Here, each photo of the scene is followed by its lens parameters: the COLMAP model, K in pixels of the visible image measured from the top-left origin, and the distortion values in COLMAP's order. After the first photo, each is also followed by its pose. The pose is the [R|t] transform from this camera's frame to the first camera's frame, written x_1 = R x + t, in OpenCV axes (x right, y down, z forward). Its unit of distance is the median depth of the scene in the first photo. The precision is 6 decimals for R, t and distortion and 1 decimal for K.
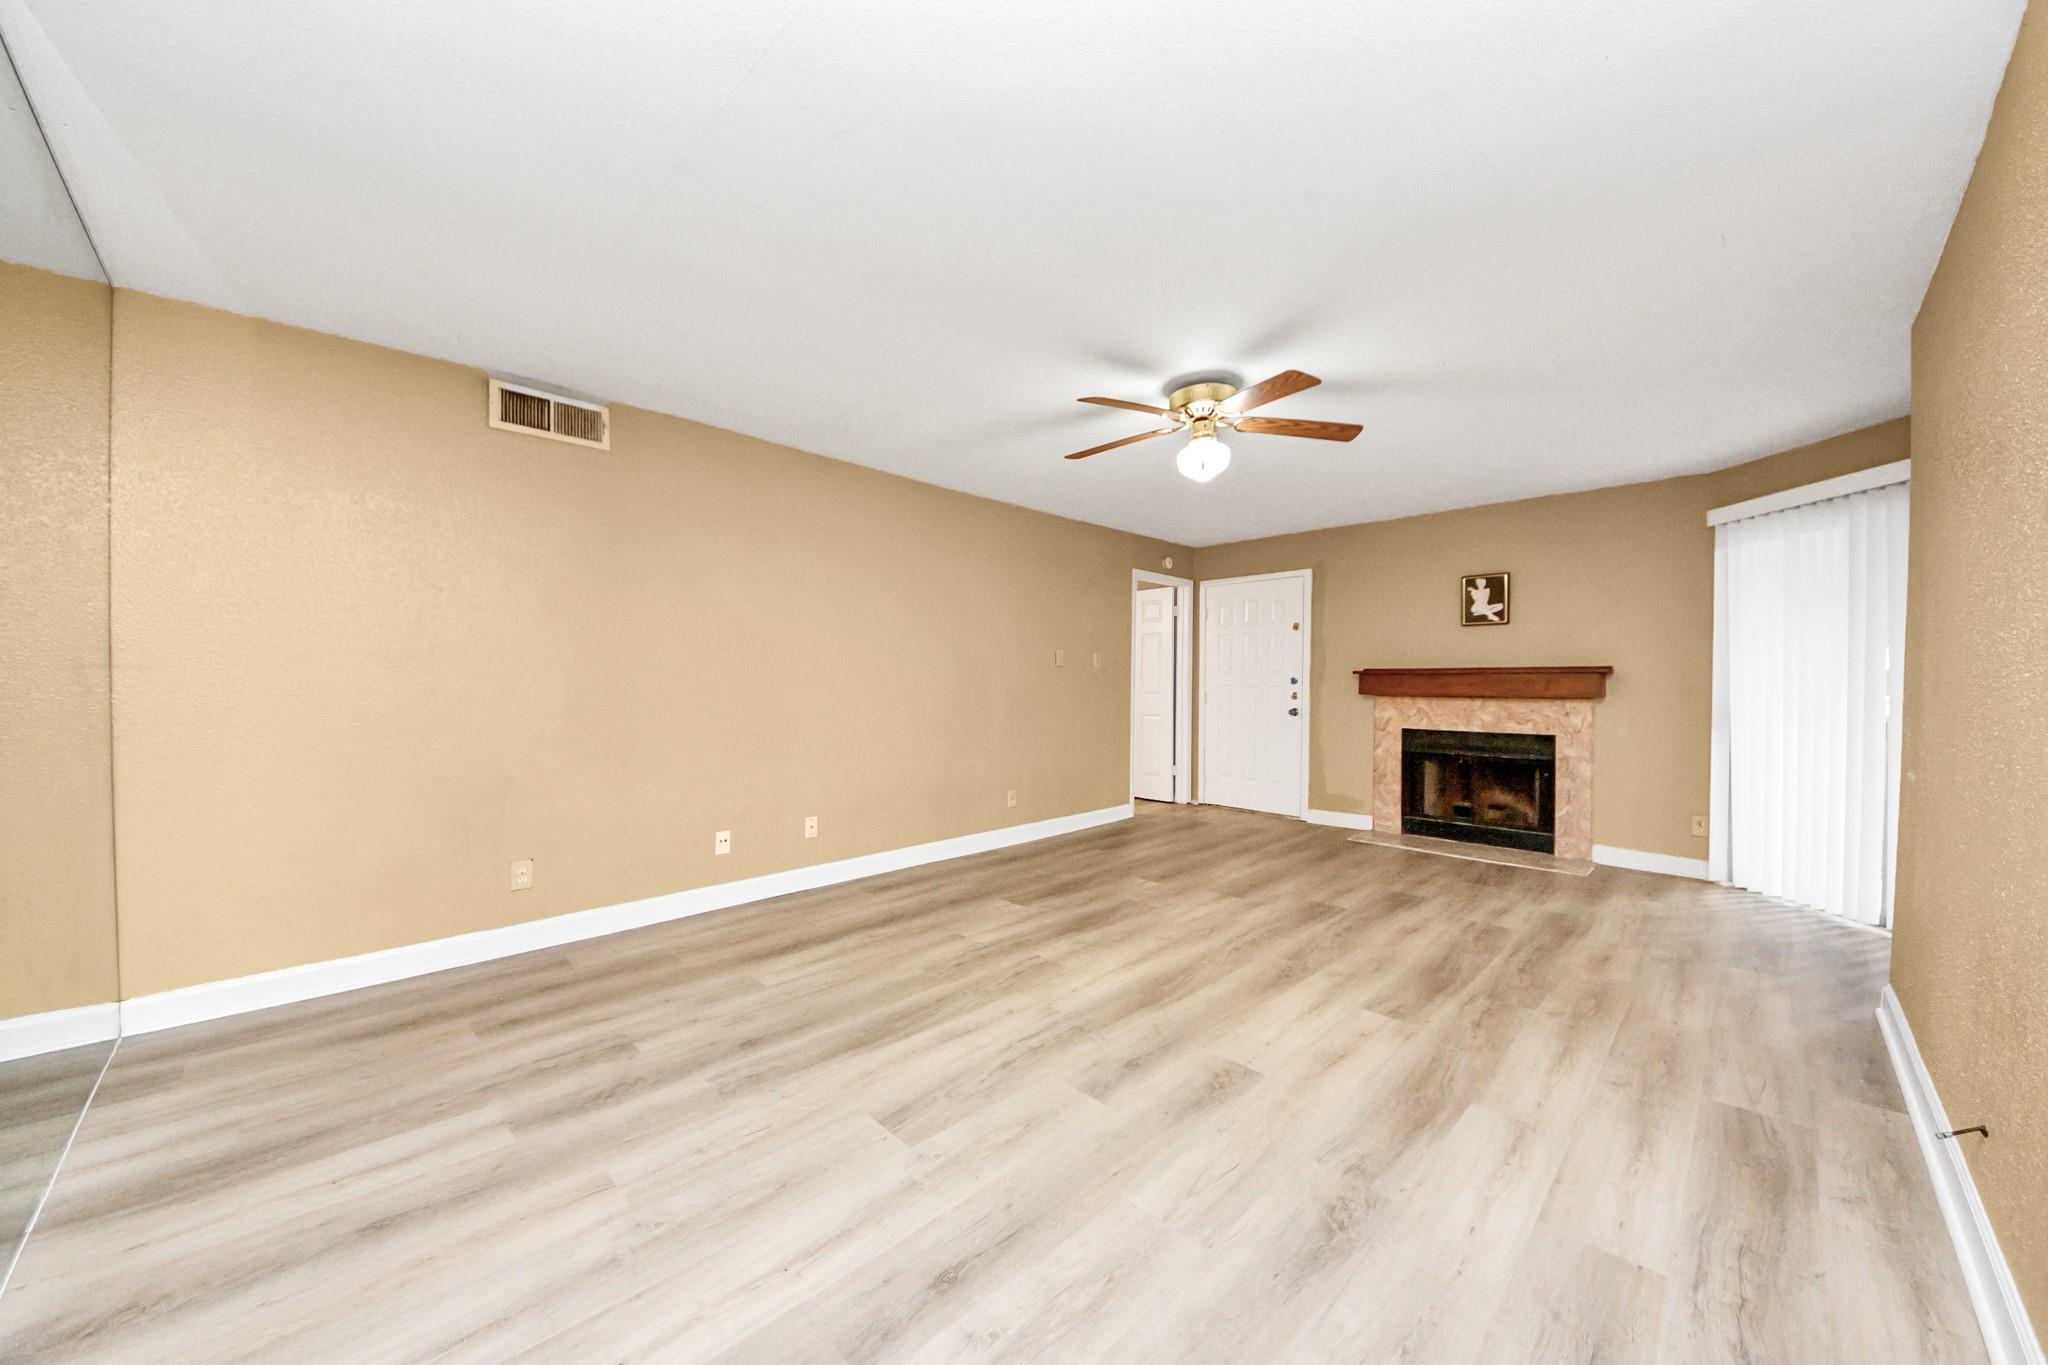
lens RADIAL K [[727.9, 0, 1018.1], [0, 727.9, 685.8], [0, 0, 1]] dist [0.031006, -0.015807]
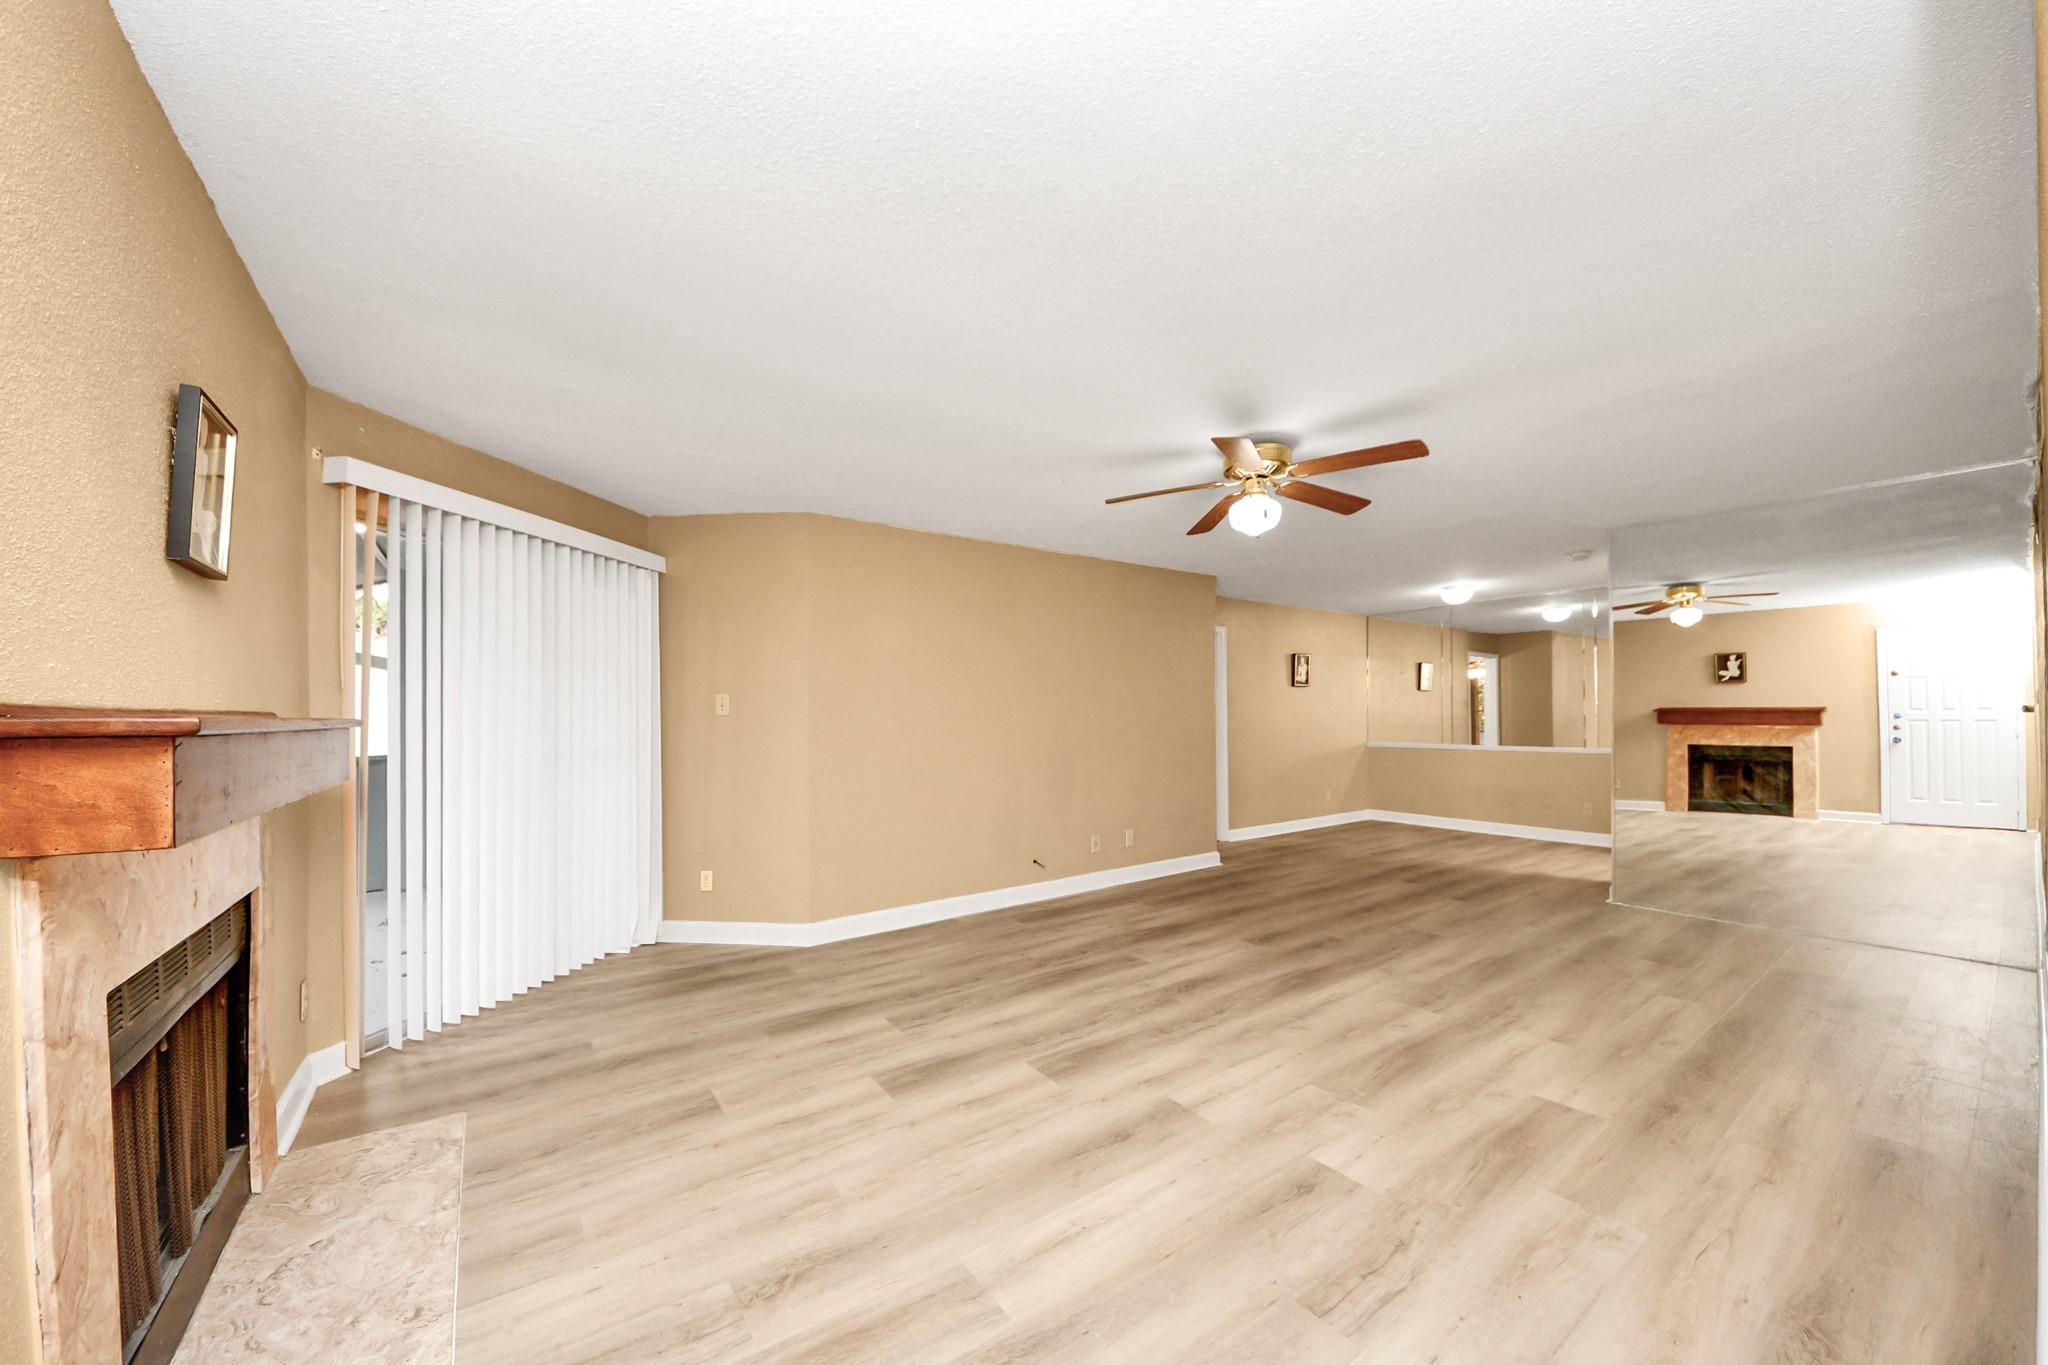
lens RADIAL K [[727.9, 0, 1018.1], [0, 727.9, 685.8], [0, 0, 1]] dist [0.031006, -0.015807]
pose [[-0.987178, 0.010638, 0.159270, 0.328213], [0.006157, 0.999572, -0.028598, -0.034263], [-0.159506, -0.027250, -0.986821, 1.631970]]
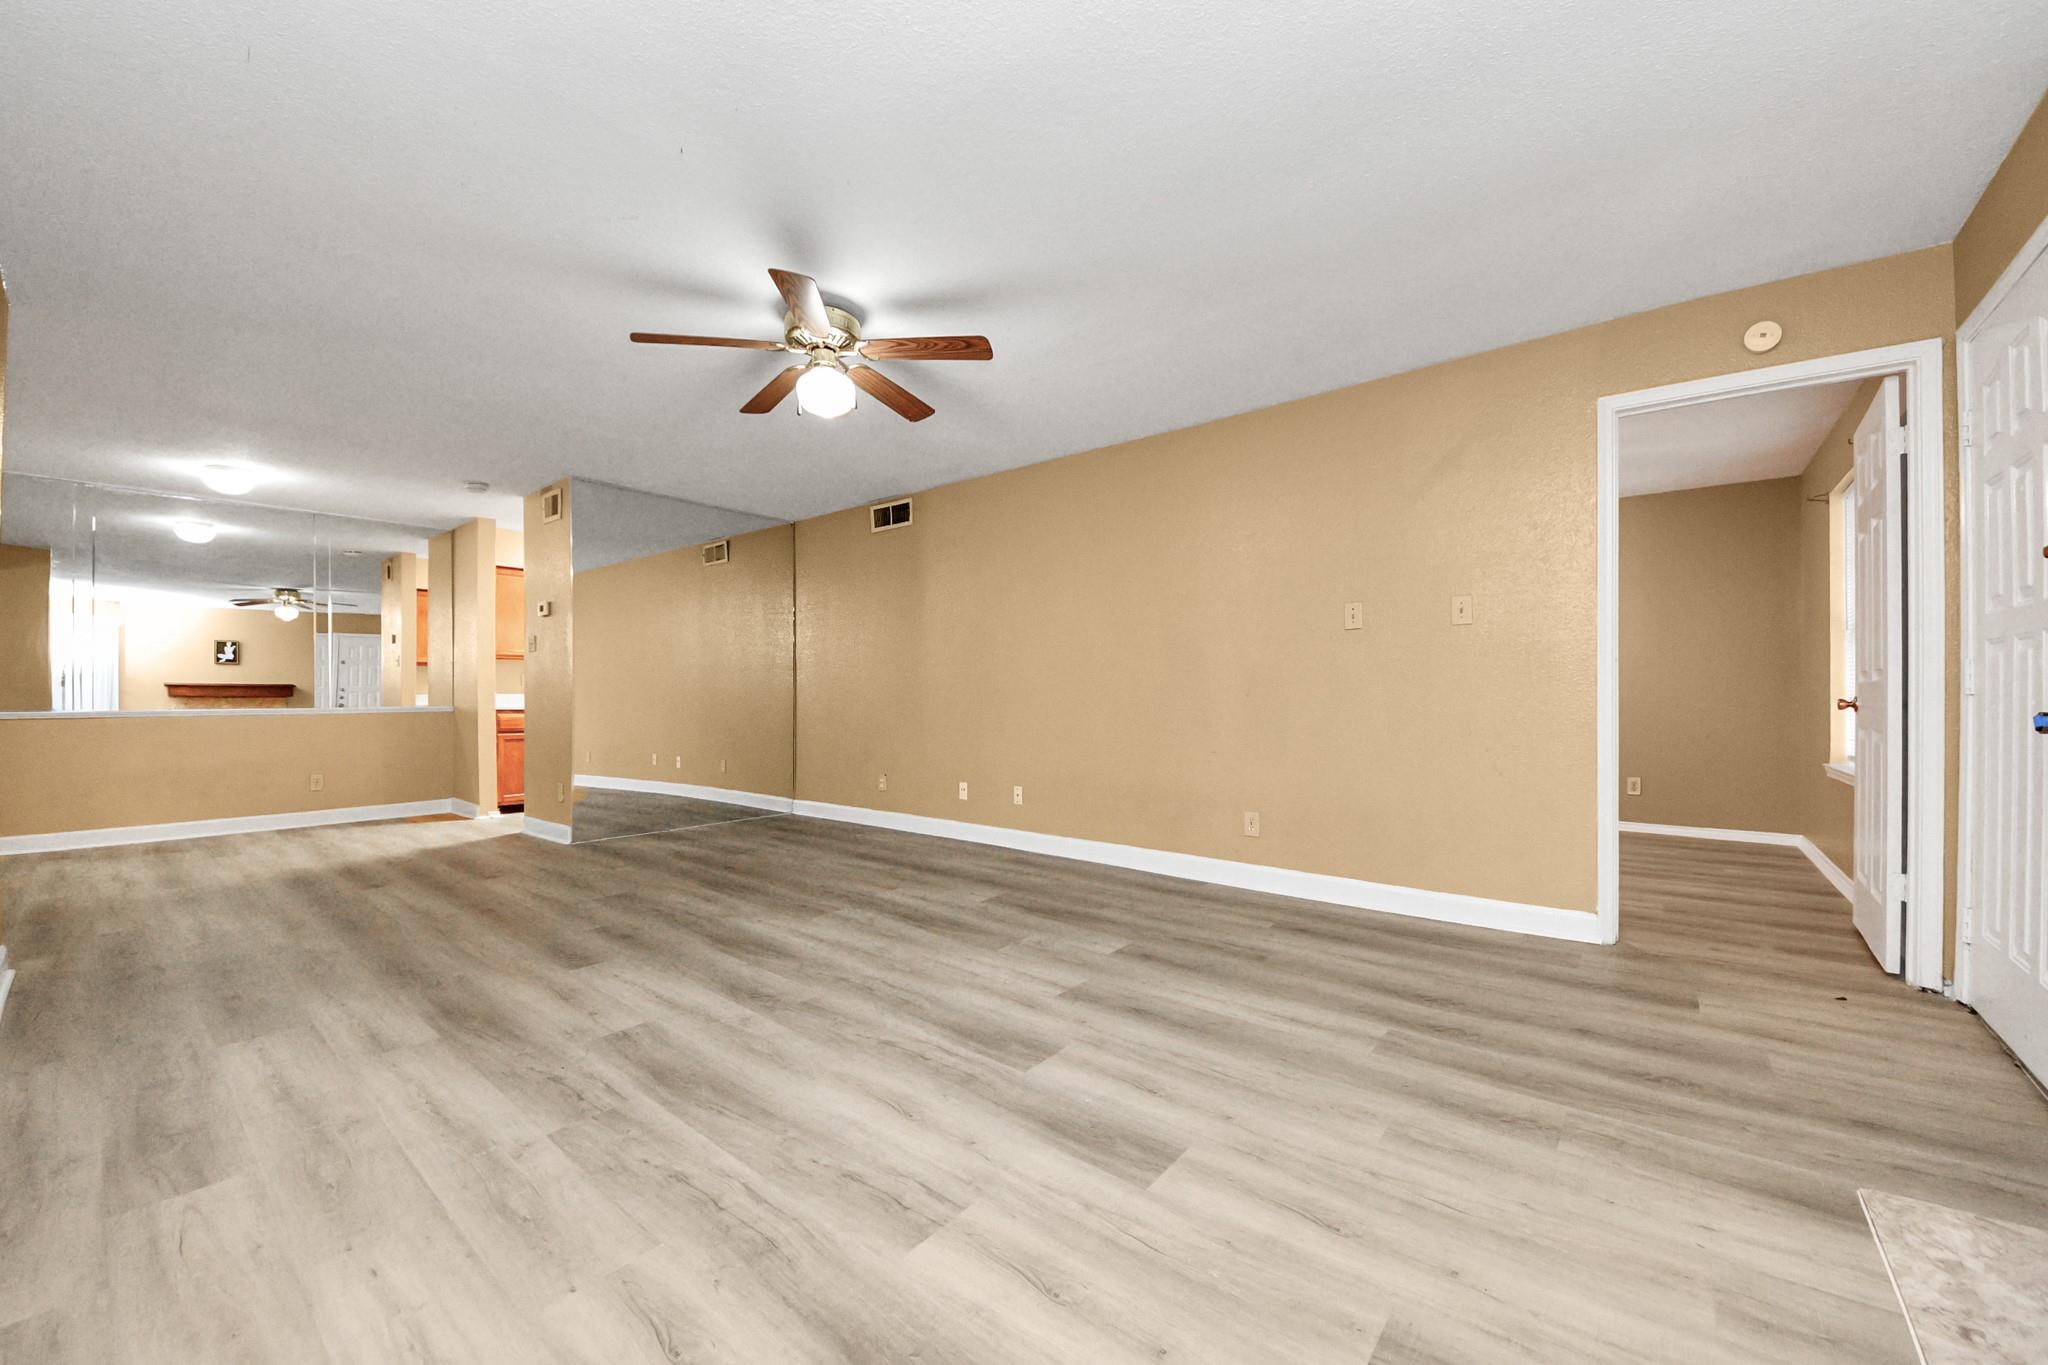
lens RADIAL K [[776.0, 0, 1021.7], [0, 776.0, 695.1], [0, 0, 1]] dist [0.009820, -0.009236]
pose [[0.107175, 0.002191, -0.994238, 0.953591], [-0.004511, 0.999988, 0.001717, 0.034862], [0.994230, 0.004301, 0.107184, 0.898280]]
